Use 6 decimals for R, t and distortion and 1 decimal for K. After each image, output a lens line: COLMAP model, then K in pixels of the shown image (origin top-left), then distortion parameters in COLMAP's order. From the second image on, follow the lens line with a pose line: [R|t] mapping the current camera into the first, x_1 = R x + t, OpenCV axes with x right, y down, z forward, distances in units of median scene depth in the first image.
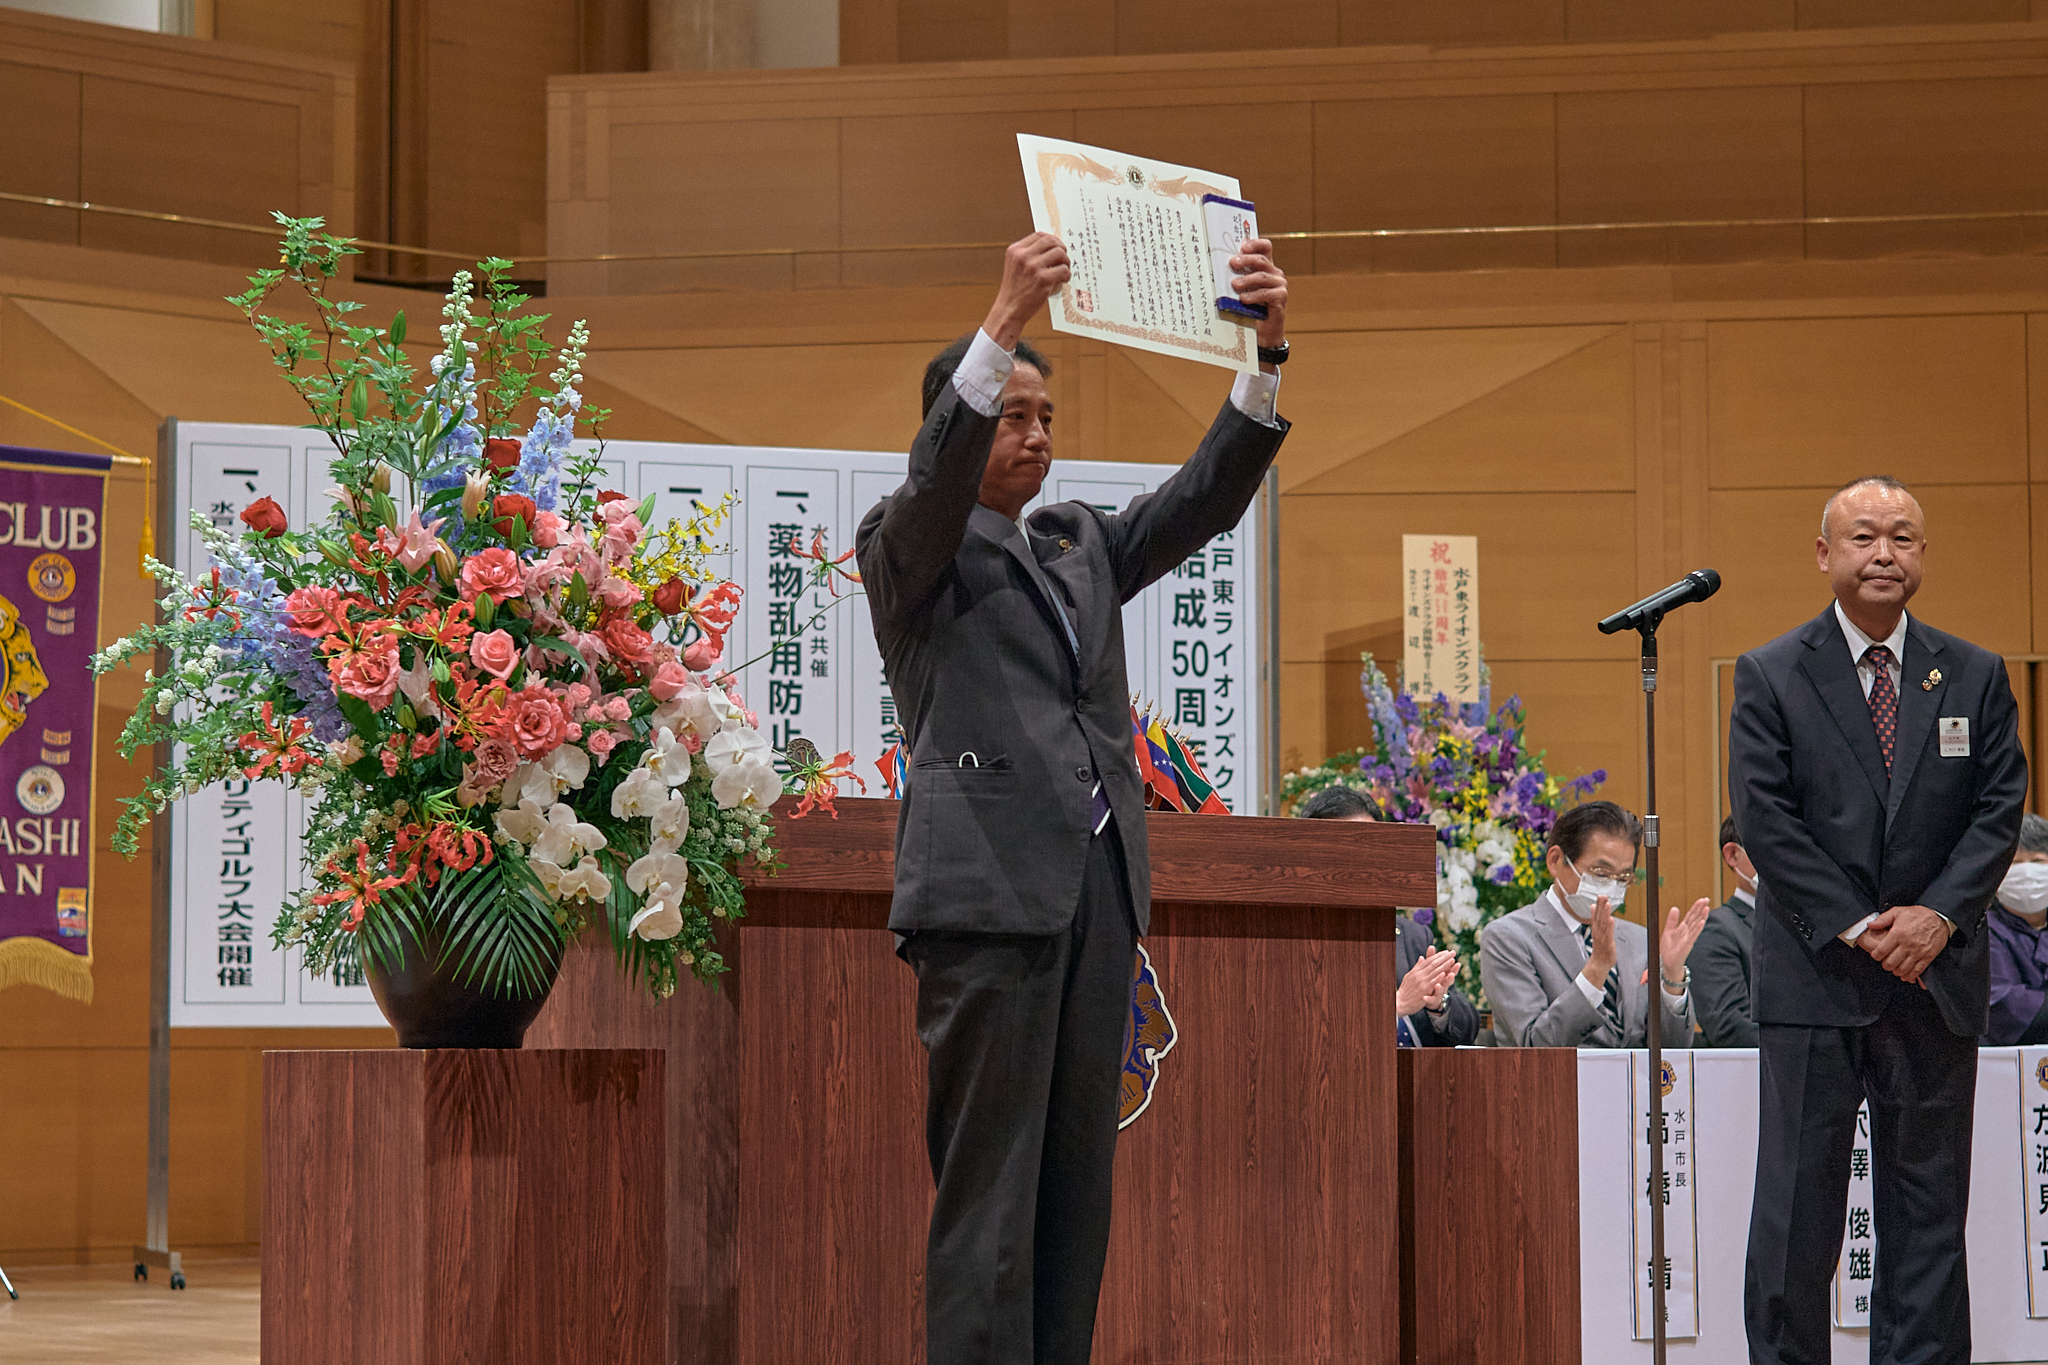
lens RADIAL K [[4668.6, 0, 1024.0], [0, 4668.6, 682.5], [0, 0, 1]] dist [0.069906, -0.379242]
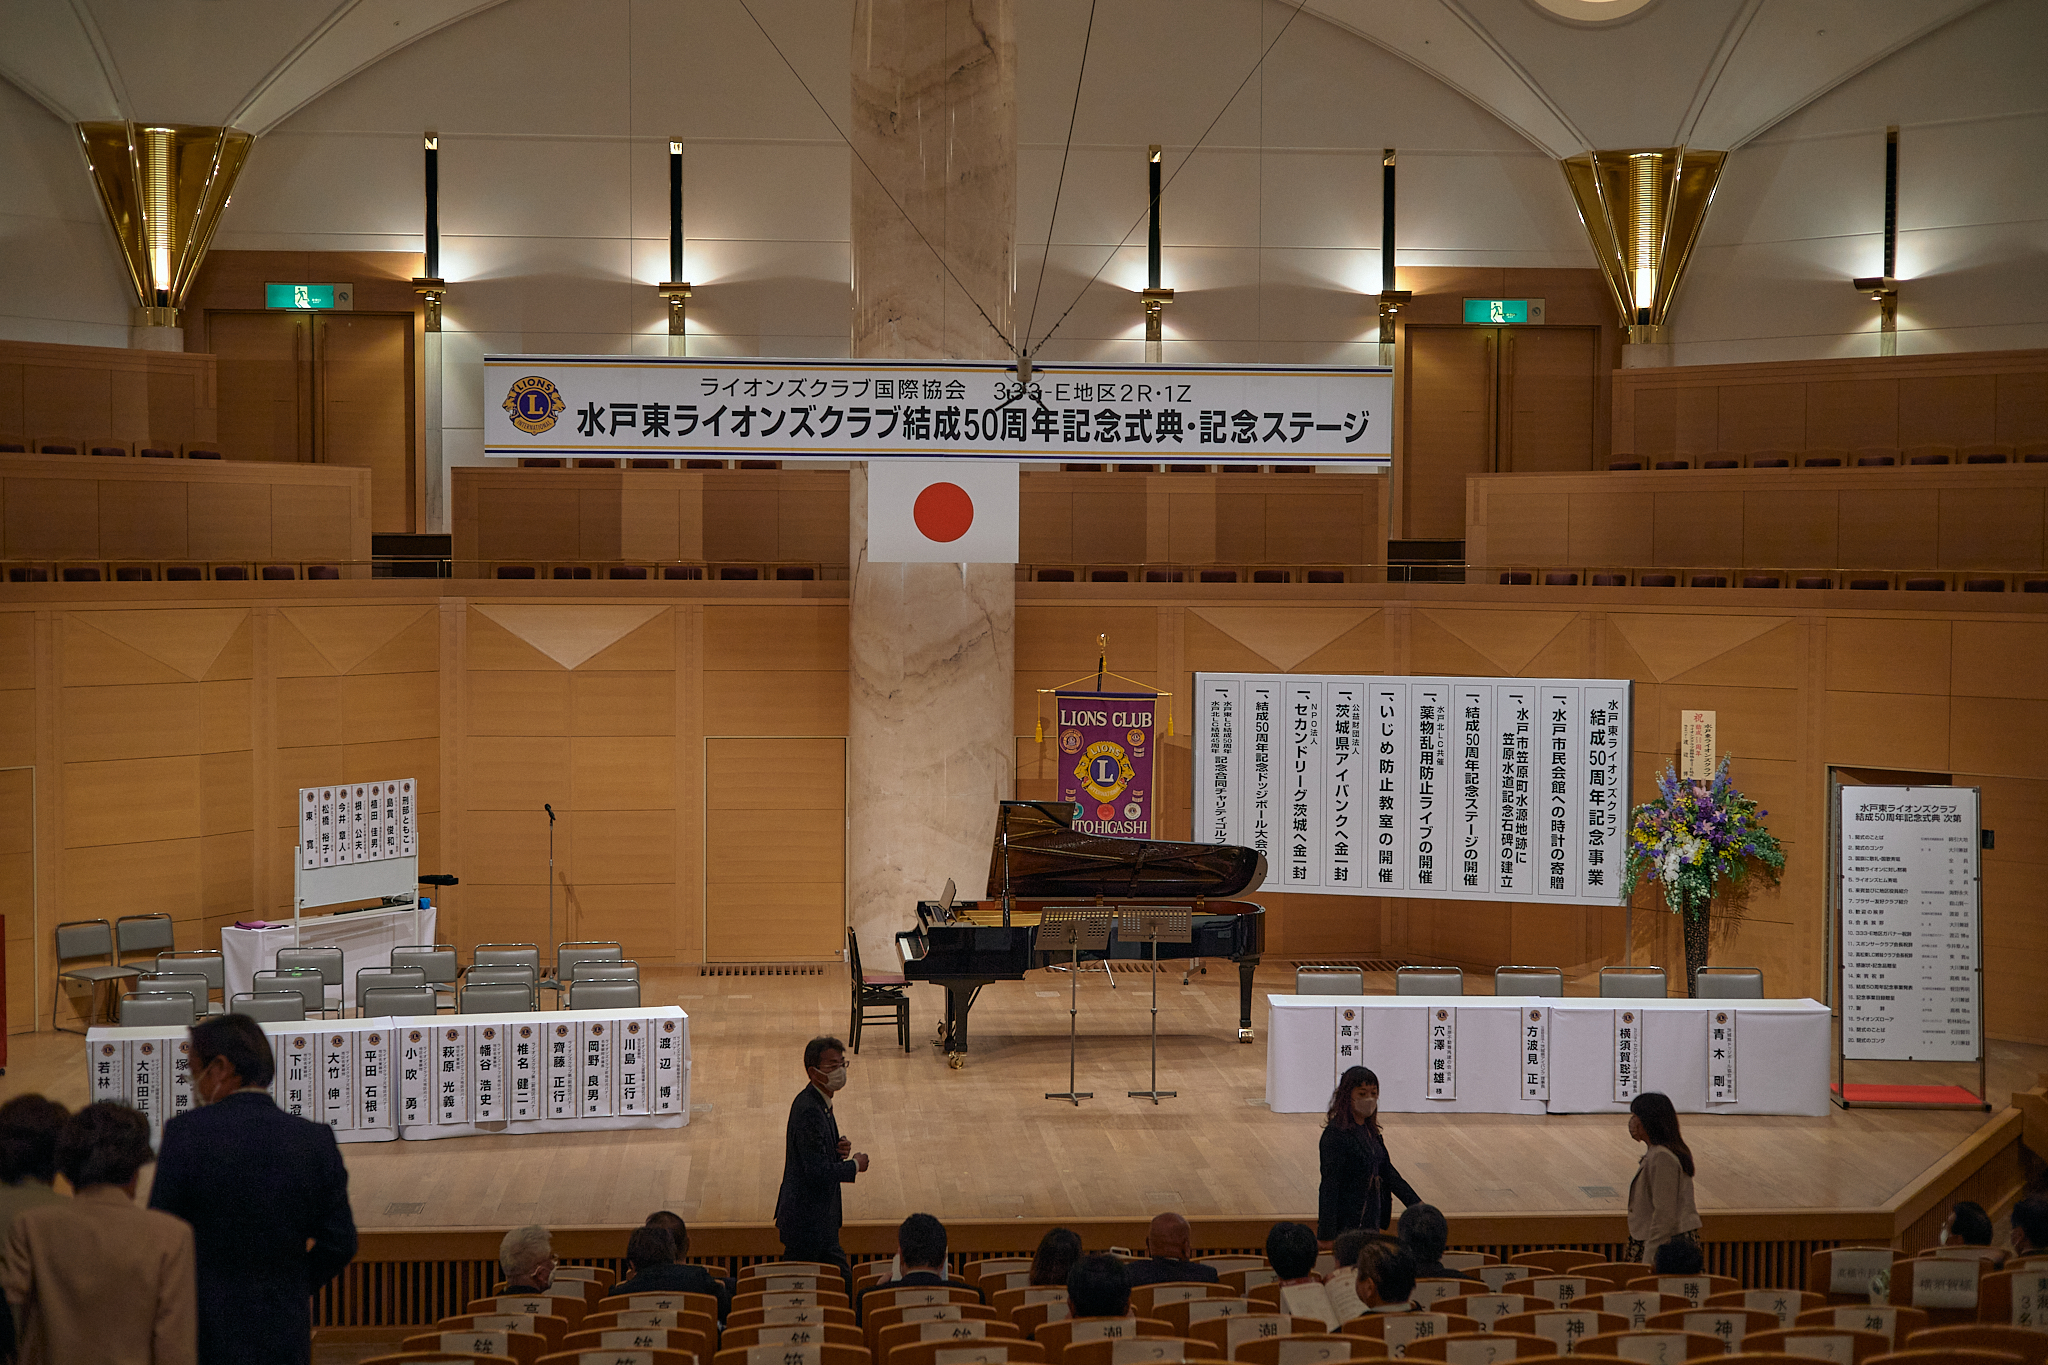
lens RADIAL K [[2860.7, 0, 1024.0], [0, 2860.7, 682.5], [0, 0, 1]] dist [0.060268, -0.241752]
pose [[0.805178, 0.032976, -0.592115, 1.303363], [0.039696, 0.993216, 0.109295, -0.421633], [0.591703, -0.111507, 0.798407, -0.735524]]
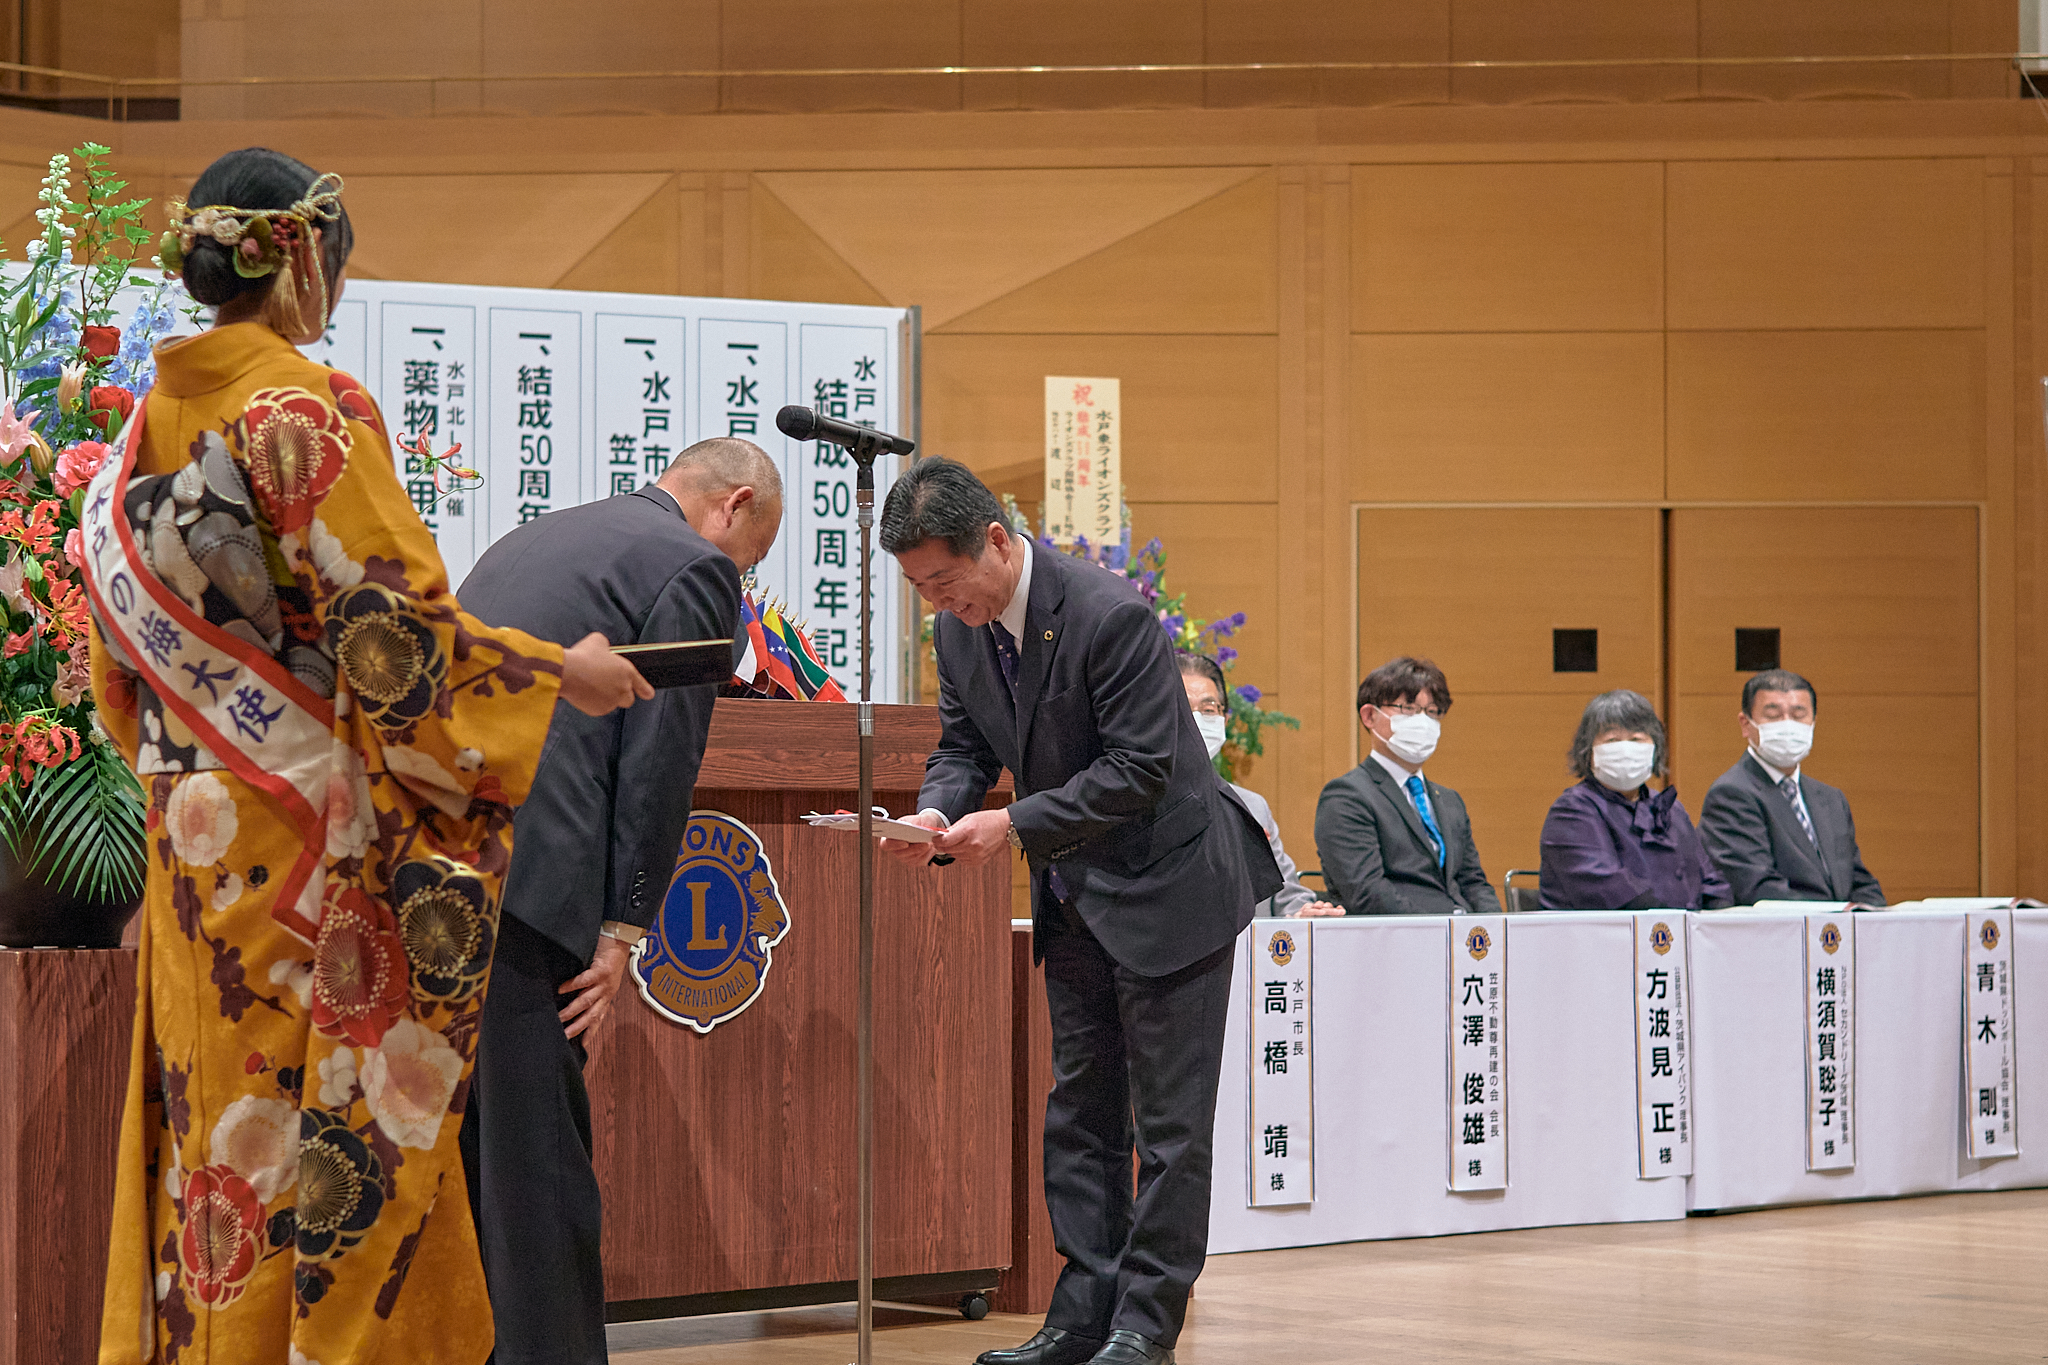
lens RADIAL K [[4684.8, 0, 1024.0], [0, 4684.8, 682.5], [0, 0, 1]] dist [0.073768, -0.349144]
pose [[0.997468, 0.005403, 0.070916, 0.011213], [-0.008602, 0.998955, 0.044877, -0.021294], [-0.070600, -0.045373, 0.996472, -0.000448]]
